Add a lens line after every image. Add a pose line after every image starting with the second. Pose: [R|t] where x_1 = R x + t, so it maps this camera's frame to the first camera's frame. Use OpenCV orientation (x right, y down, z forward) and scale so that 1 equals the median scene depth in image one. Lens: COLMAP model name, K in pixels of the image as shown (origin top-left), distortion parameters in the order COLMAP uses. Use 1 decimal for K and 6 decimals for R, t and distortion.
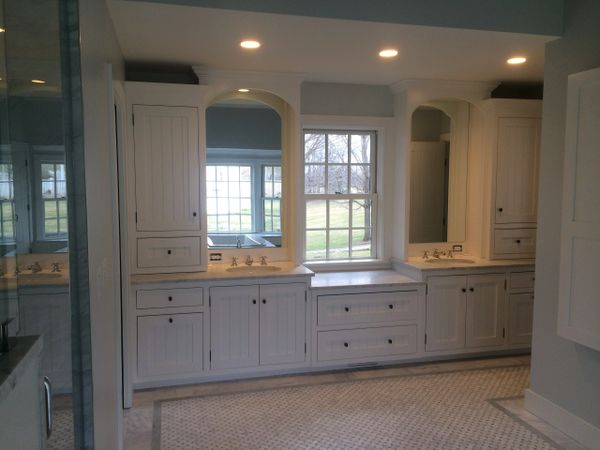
lens RADIAL K [[509.7, 0, 299.9], [0, 509.7, 224.6], [0, 0, 1]] dist [0.046126, -0.040753]
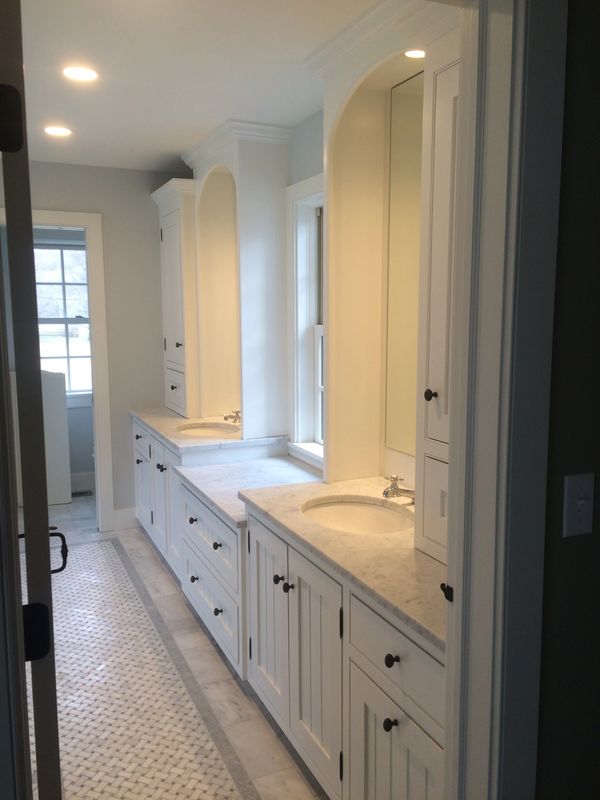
lens RADIAL K [[679.6, 0, 300.4], [0, 679.6, 397.8], [0, 0, 1]] dist [0.046126, -0.040753]
pose [[0.188932, 0.133527, -0.972870, 0.893245], [-0.093716, 0.988642, 0.117492, -0.081807], [0.977508, 0.068976, 0.199299, 0.986820]]
